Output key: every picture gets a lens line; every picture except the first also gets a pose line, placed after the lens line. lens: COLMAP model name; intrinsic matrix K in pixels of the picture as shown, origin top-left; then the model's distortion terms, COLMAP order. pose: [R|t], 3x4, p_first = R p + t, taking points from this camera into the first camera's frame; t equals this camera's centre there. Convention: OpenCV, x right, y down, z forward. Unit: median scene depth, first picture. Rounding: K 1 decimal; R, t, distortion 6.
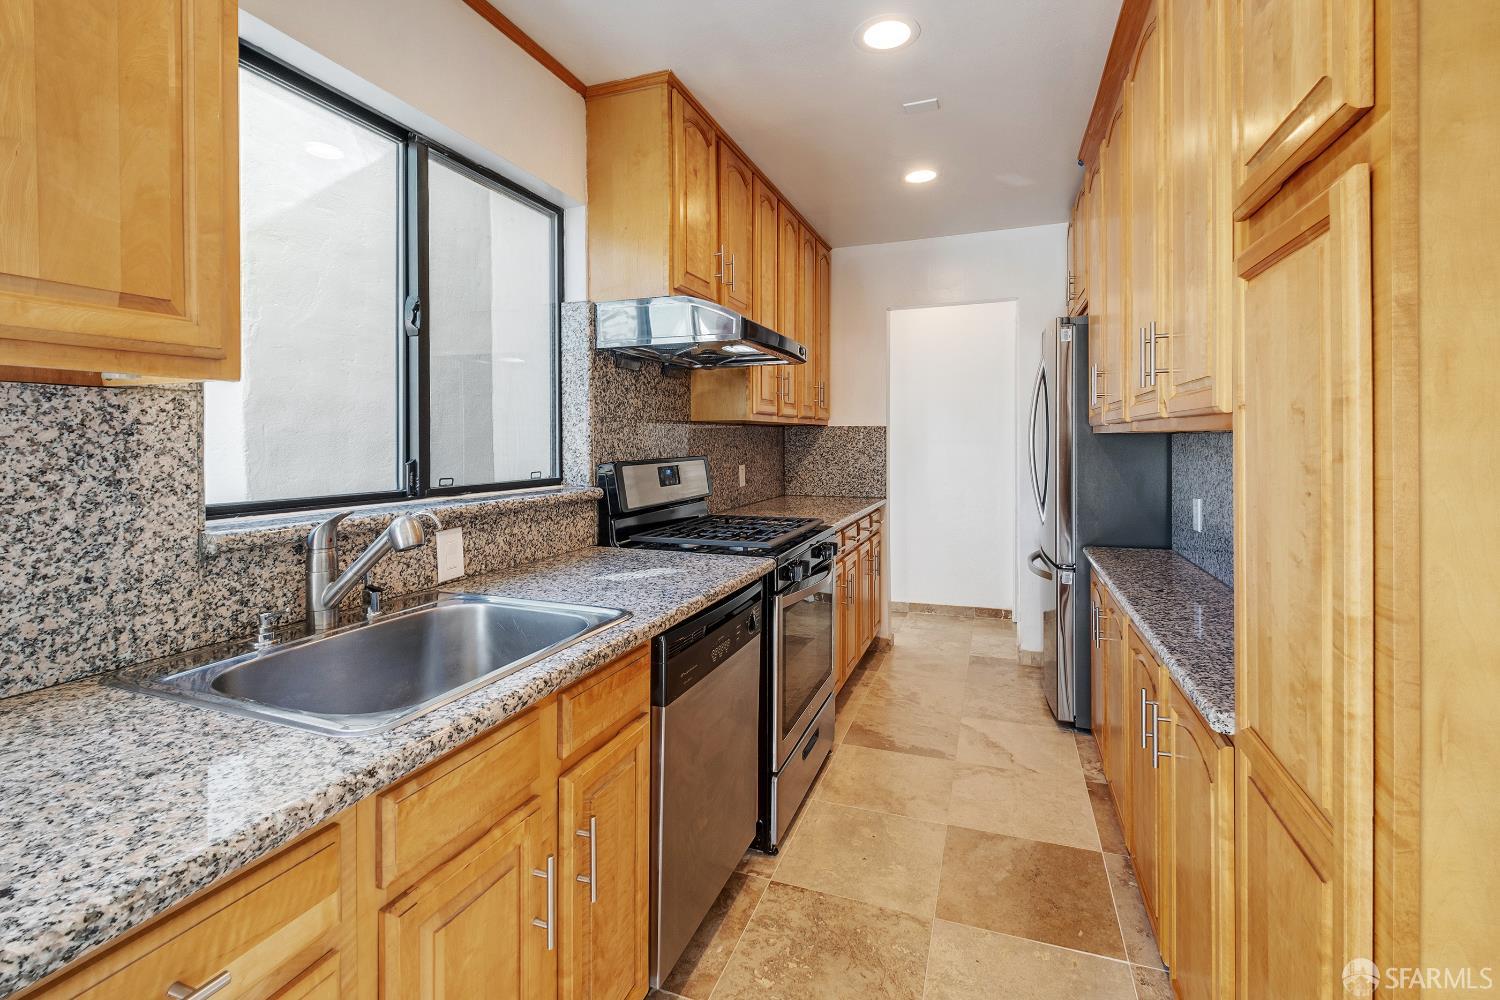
lens RADIAL K [[671.7, 0, 757.3], [0, 671.7, 443.6], [0, 0, 1]] dist [-0.002211, -0.001409]
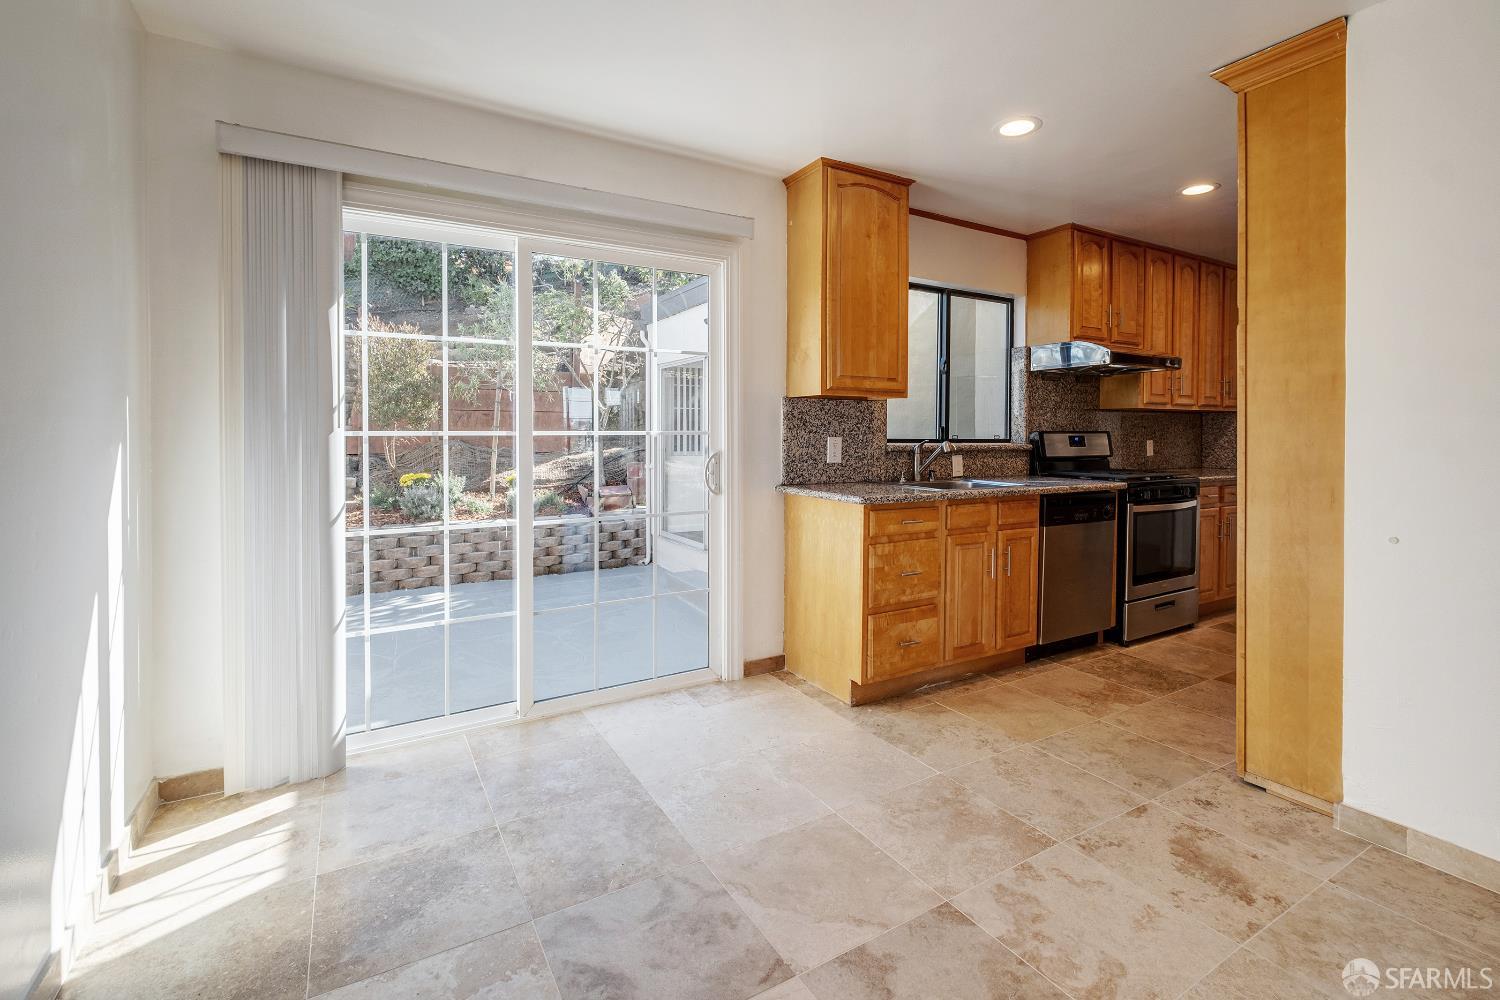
lens RADIAL K [[671.7, 0, 736.2], [0, 671.7, 451.6], [0, 0, 1]] dist [-0.002211, -0.001409]
pose [[0.757118, 0.020734, -0.652949, 0.381509], [-0.009403, 0.999739, 0.020843, 0.054509], [0.653210, -0.009641, 0.757115, -0.999246]]
